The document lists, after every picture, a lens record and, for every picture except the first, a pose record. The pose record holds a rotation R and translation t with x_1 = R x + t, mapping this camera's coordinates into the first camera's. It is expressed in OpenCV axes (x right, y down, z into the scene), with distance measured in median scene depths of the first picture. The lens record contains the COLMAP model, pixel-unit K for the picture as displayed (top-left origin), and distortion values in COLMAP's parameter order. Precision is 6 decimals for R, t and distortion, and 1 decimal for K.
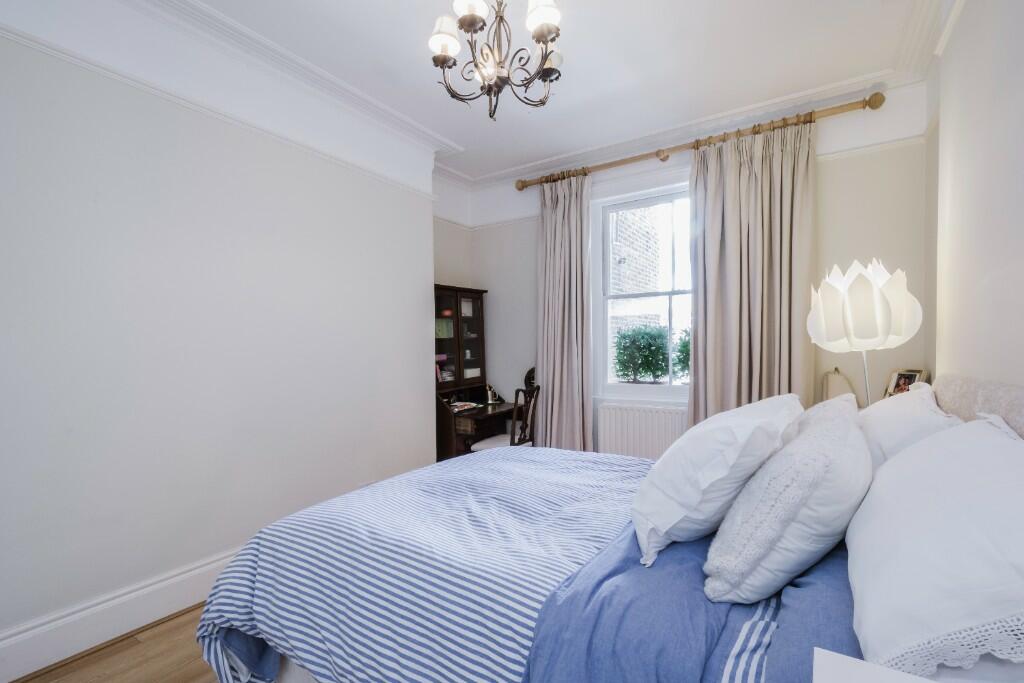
lens RADIAL K [[451.8, 0, 513.9], [0, 451.8, 348.4], [0, 0, 1]] dist [0.001892, 0.000125]
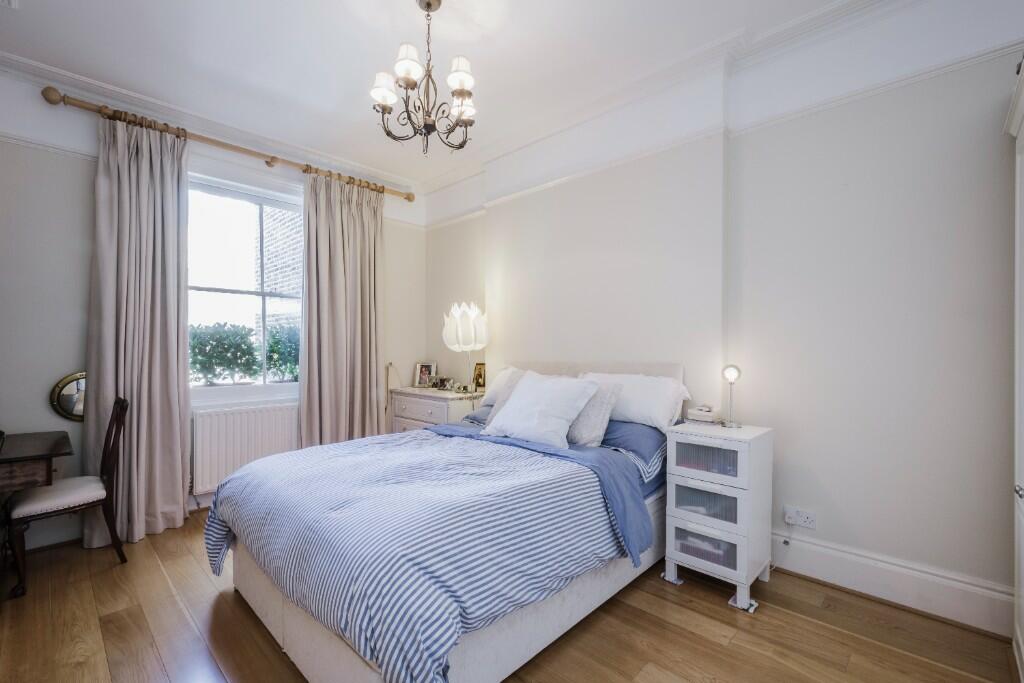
lens RADIAL K [[448.5, 0, 505.9], [0, 448.5, 355.8], [0, 0, 1]] dist [0.003230, 0.000299]
pose [[0.205437, -0.006239, 0.978650, -0.737500], [-0.007108, 0.999944, 0.007867, 0.006326], [-0.978645, -0.008572, 0.205381, 0.343890]]
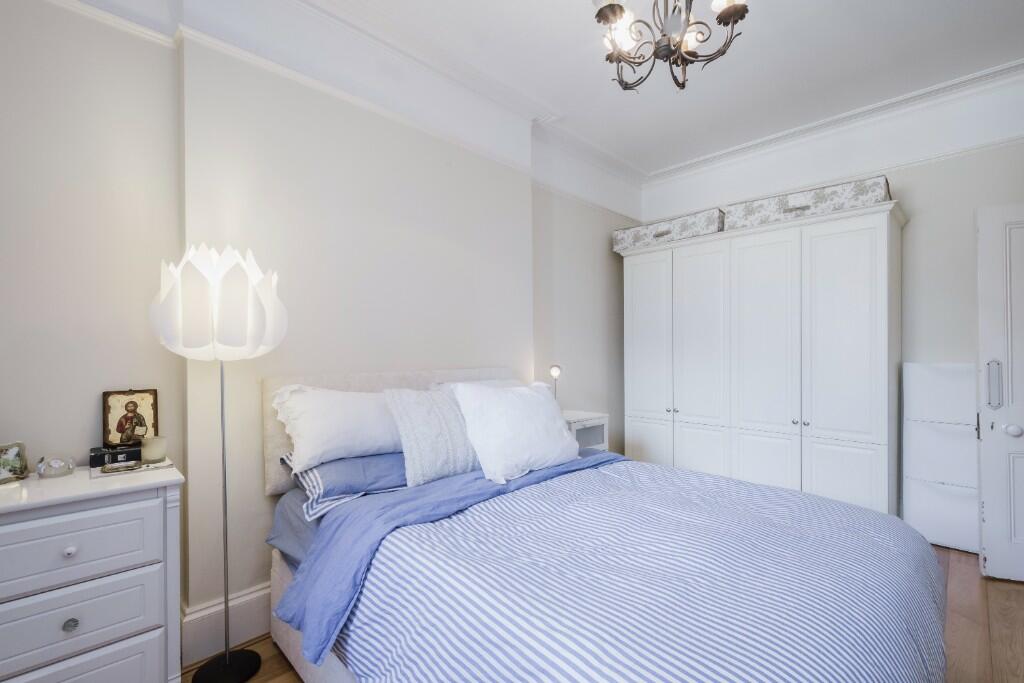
lens RADIAL K [[448.5, 0, 505.9], [0, 448.5, 355.8], [0, 0, 1]] dist [0.003230, 0.000299]
pose [[-0.973102, 0.003343, 0.230351, 0.093387], [0.004979, 0.999966, 0.006519, -0.005526], [-0.230322, 0.007491, -0.973086, 1.273939]]
